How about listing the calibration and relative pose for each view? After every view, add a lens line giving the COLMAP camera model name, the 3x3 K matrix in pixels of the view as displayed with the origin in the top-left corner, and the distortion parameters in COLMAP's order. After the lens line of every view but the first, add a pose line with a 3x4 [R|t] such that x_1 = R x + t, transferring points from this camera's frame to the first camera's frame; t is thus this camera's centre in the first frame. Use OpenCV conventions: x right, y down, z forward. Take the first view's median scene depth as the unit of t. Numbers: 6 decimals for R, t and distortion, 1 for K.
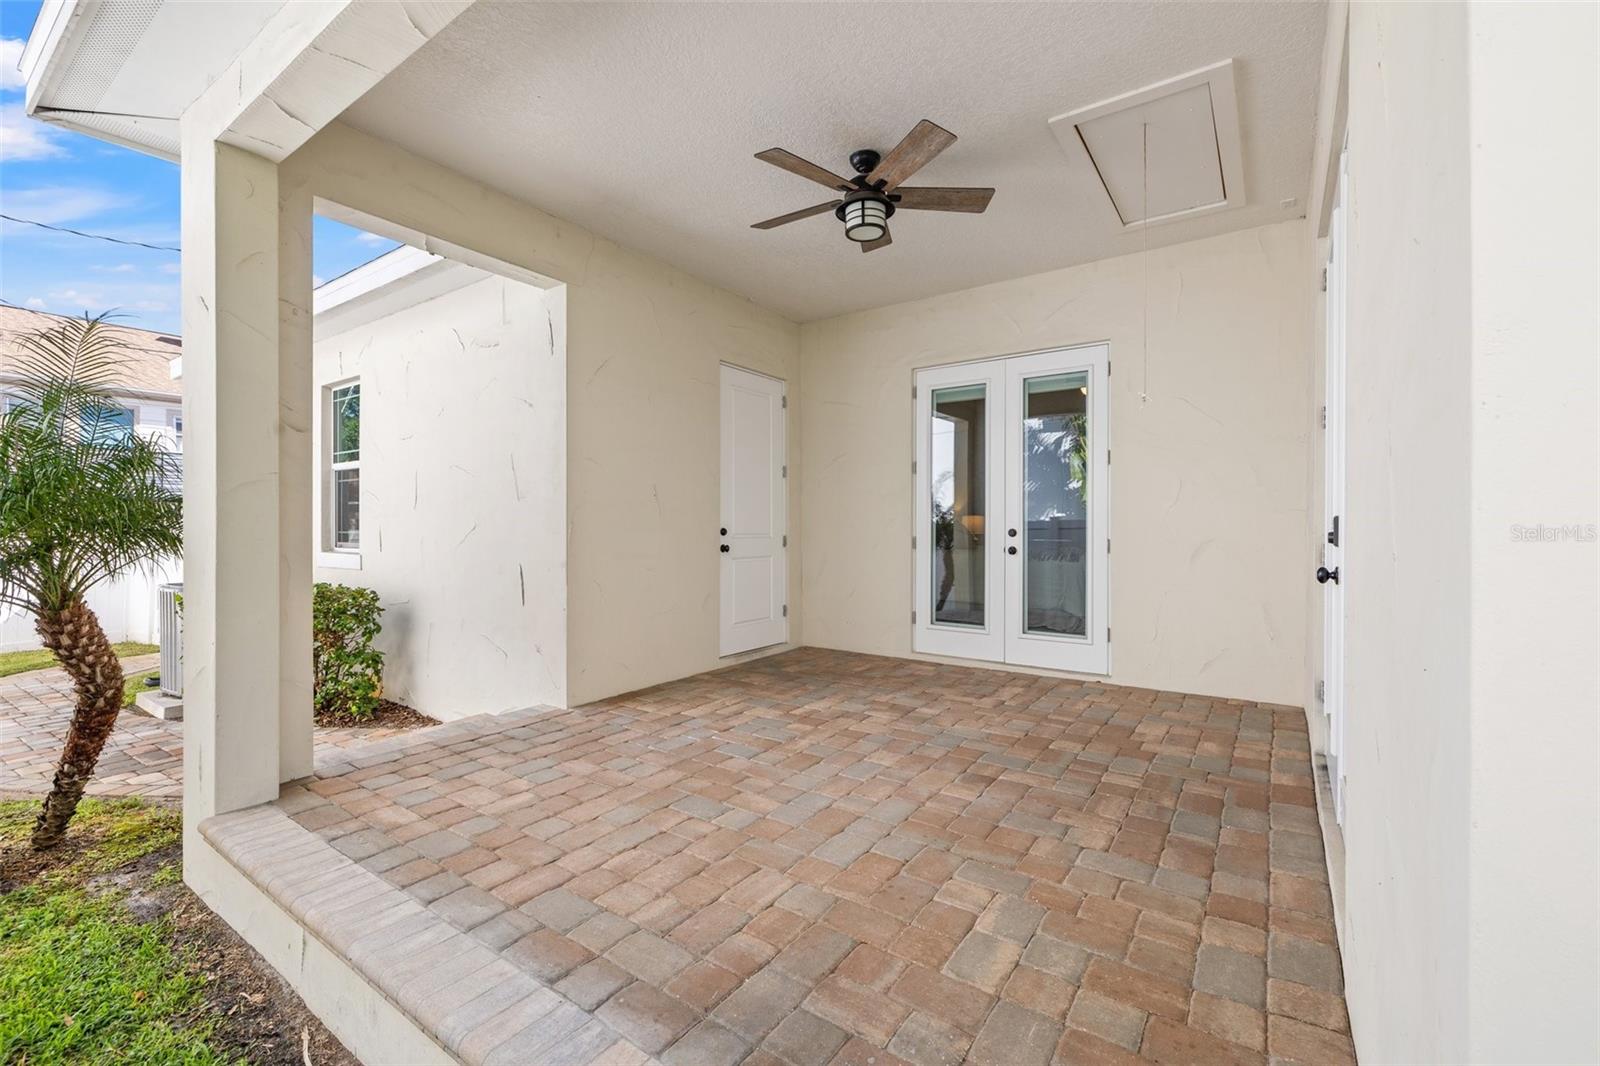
lens RADIAL K [[675.4, 0, 796.2], [0, 675.4, 531.4], [0, 0, 1]] dist [0.001294, -0.001343]
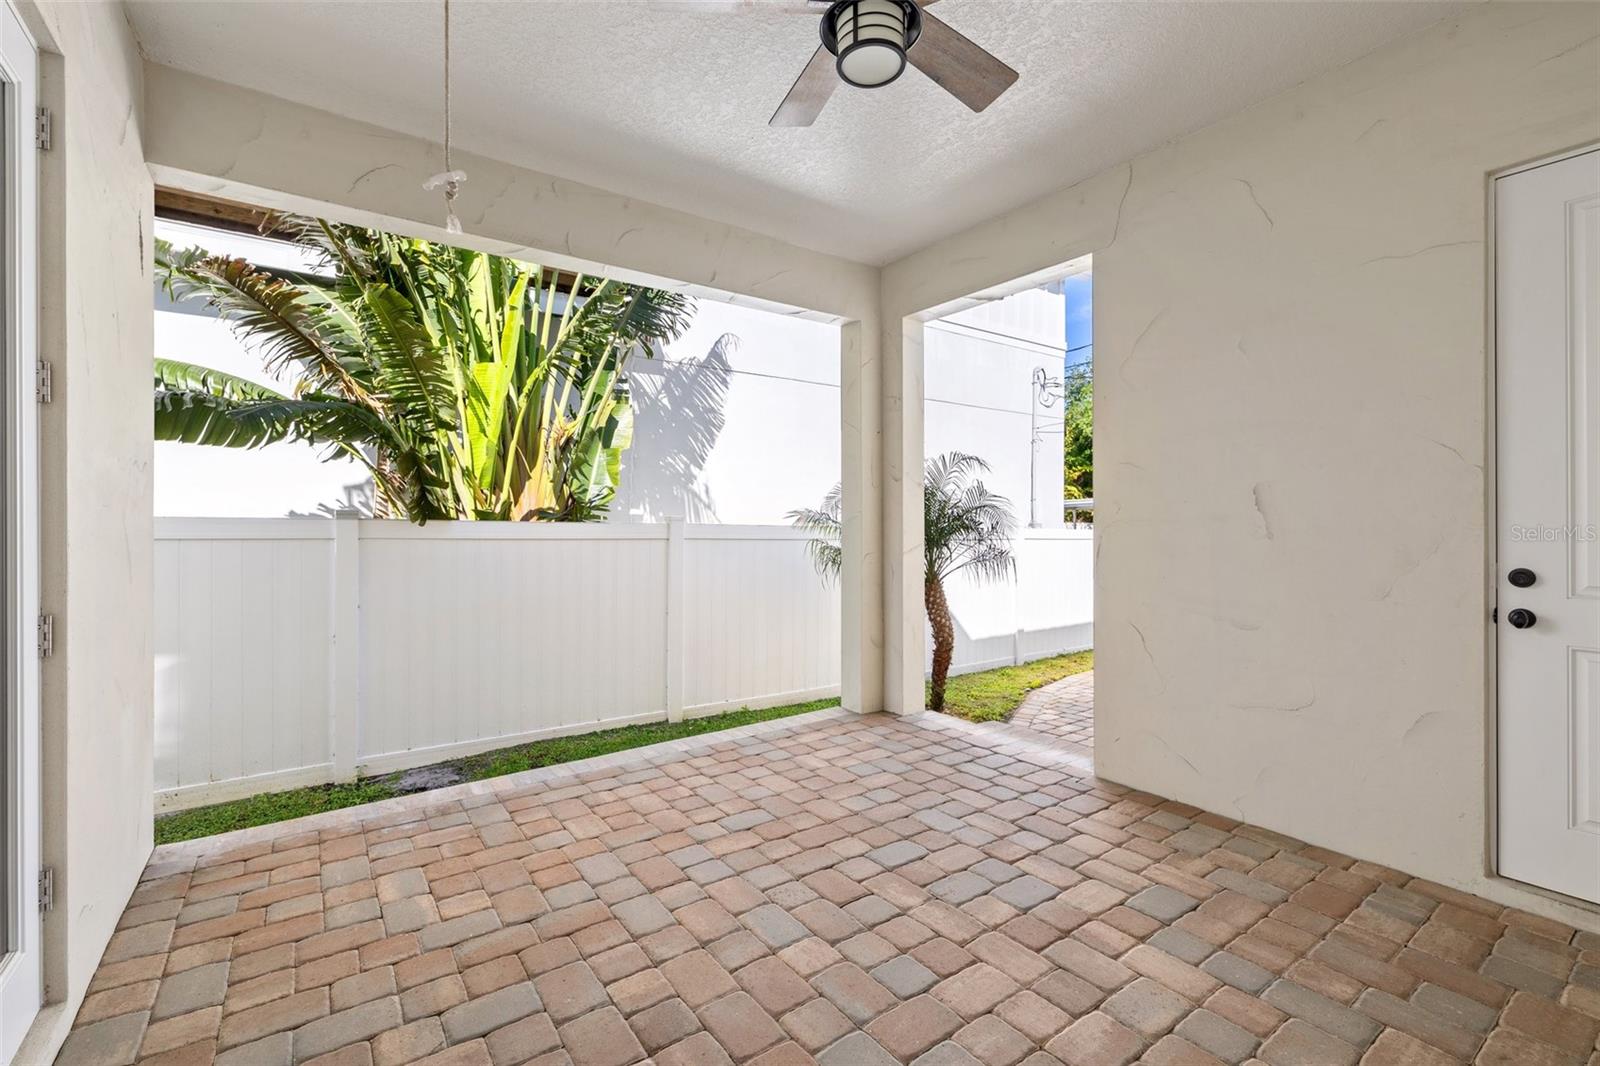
lens RADIAL K [[675.4, 0, 794.7], [0, 675.4, 528.2], [0, 0, 1]] dist [0.001294, -0.001343]
pose [[-0.322733, 0.004424, -0.946480, 0.738458], [-0.002801, 0.999980, 0.005629, -0.054067], [0.946486, 0.004467, -0.322714, 1.235628]]
